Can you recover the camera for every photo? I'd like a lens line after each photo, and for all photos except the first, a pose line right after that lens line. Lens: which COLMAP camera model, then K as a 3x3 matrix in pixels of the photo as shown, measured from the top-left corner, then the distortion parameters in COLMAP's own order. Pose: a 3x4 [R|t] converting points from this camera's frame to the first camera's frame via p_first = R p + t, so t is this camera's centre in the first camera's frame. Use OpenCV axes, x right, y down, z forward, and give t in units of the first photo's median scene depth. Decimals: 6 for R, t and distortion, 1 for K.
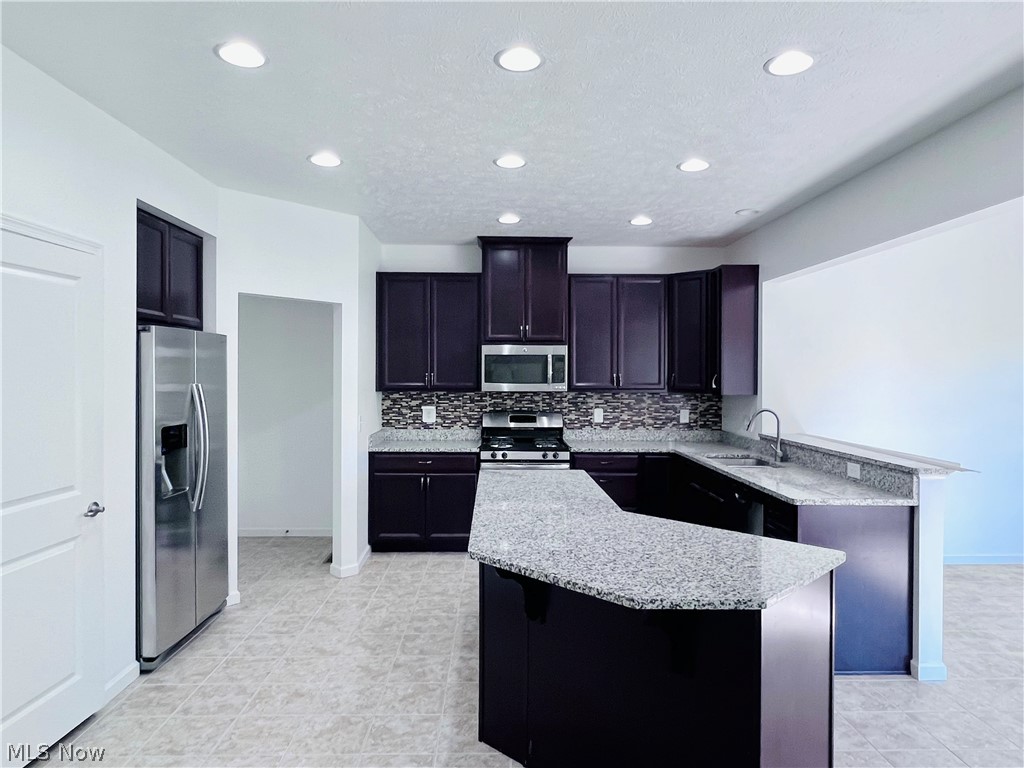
lens RADIAL K [[646.9, 0, 510.1], [0, 646.9, 378.2], [0, 0, 1]] dist [0.005863, -0.011324]
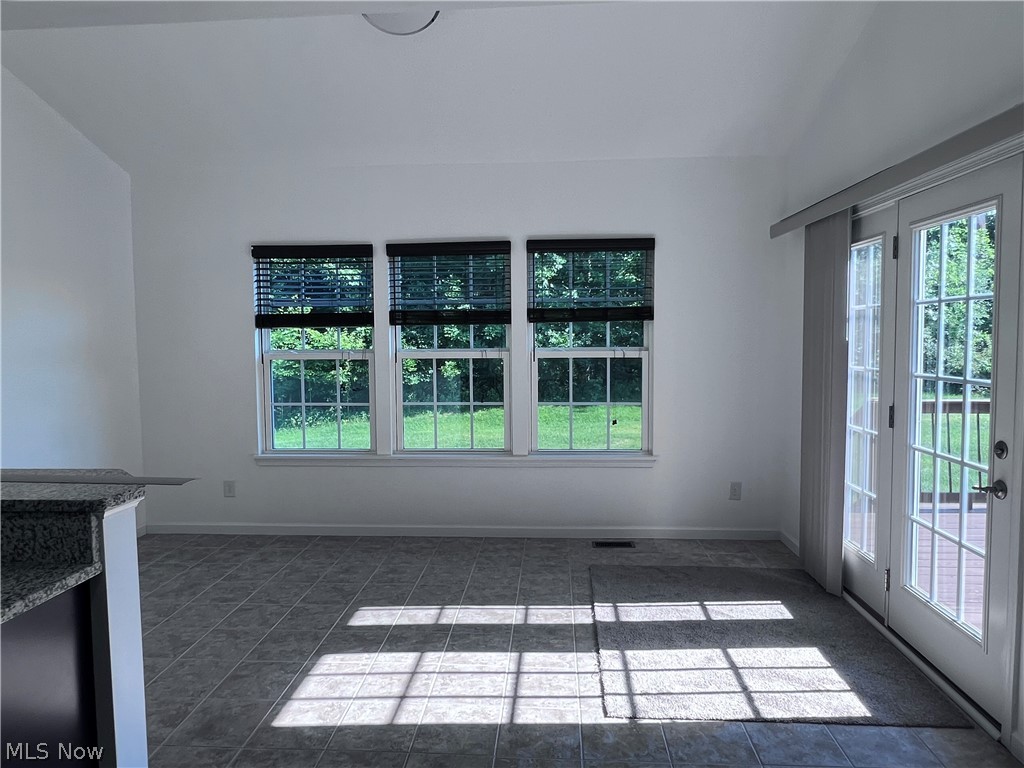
lens RADIAL K [[646.9, 0, 510.1], [0, 646.9, 378.2], [0, 0, 1]] dist [0.005863, -0.011324]
pose [[0.089886, -0.072165, 0.993334, 0.096137], [0.020202, 0.997298, 0.070625, 0.010664], [-0.995747, 0.013719, 0.091101, 0.348790]]
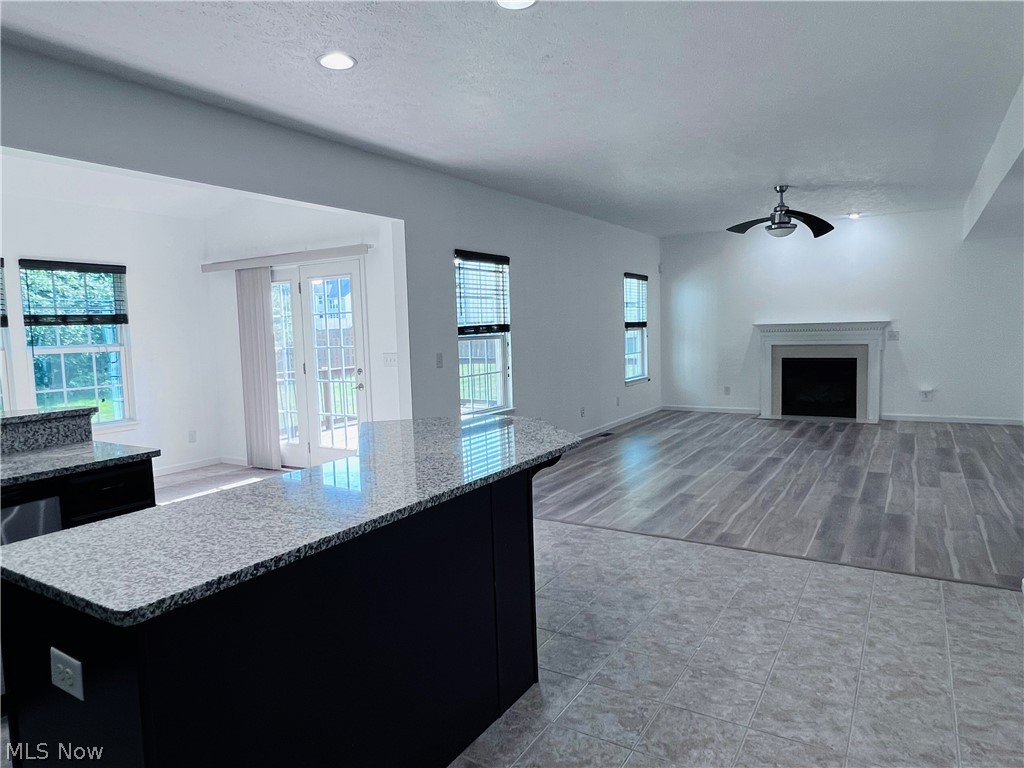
lens RADIAL K [[646.9, 0, 510.1], [0, 646.9, 378.2], [0, 0, 1]] dist [0.005863, -0.011324]
pose [[-0.838181, -0.019921, 0.545029, -0.233752], [0.032325, 0.995761, 0.086106, 0.016853], [-0.544434, 0.089790, -0.833984, 0.795359]]
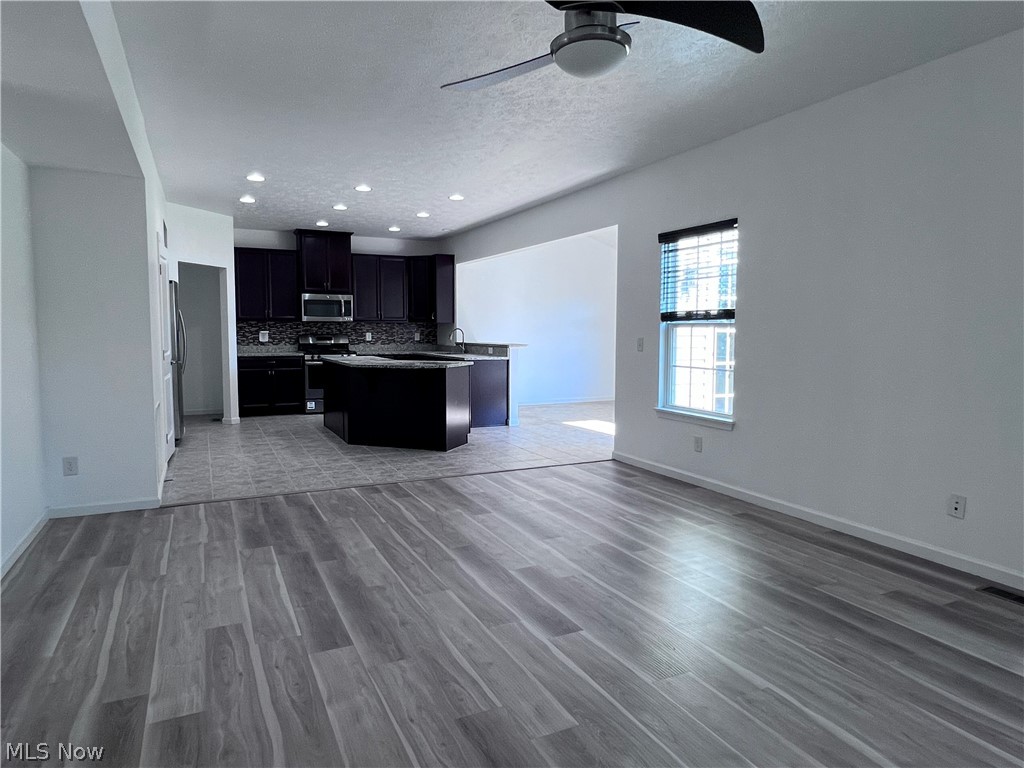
lens RADIAL K [[646.9, 0, 510.1], [0, 646.9, 378.2], [0, 0, 1]] dist [0.005863, -0.011324]
pose [[0.911249, -0.033259, 0.410512, -0.233627], [0.004212, 0.997435, 0.071459, 0.047490], [-0.411835, -0.063388, 0.909051, -0.736278]]
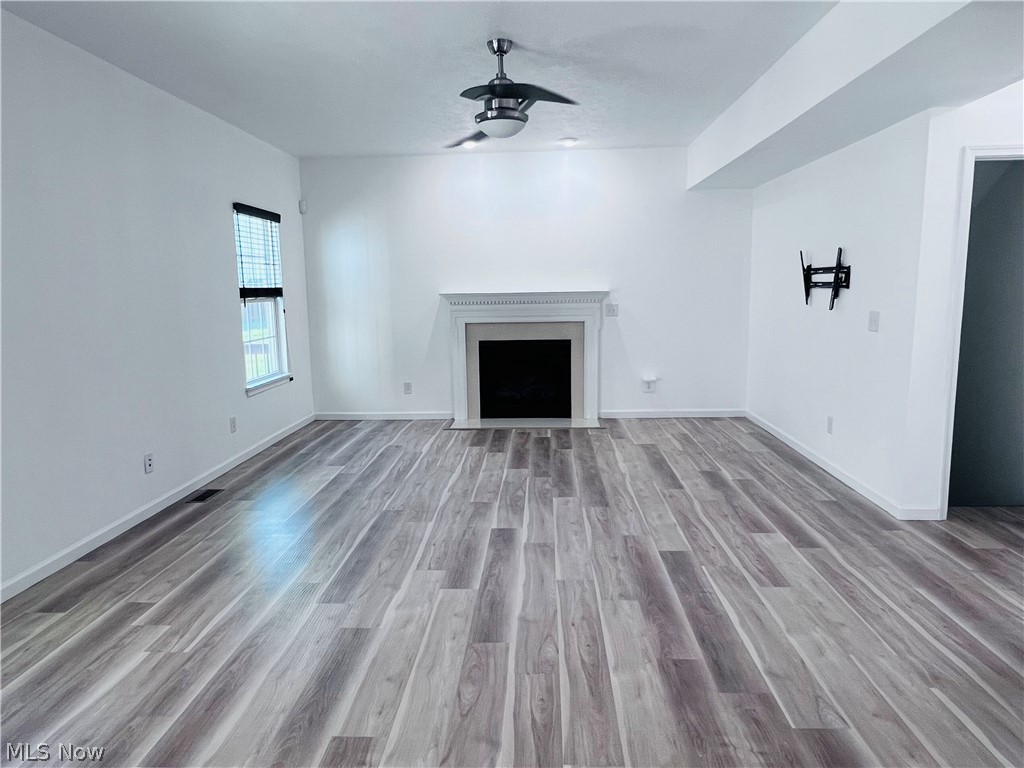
lens RADIAL K [[646.9, 0, 510.1], [0, 646.9, 378.2], [0, 0, 1]] dist [0.005863, -0.011324]
pose [[-0.997165, 0.005452, 0.075048, -0.069217], [0.016686, 0.988562, 0.149891, 0.020392], [-0.073372, 0.150718, -0.985850, 0.245744]]
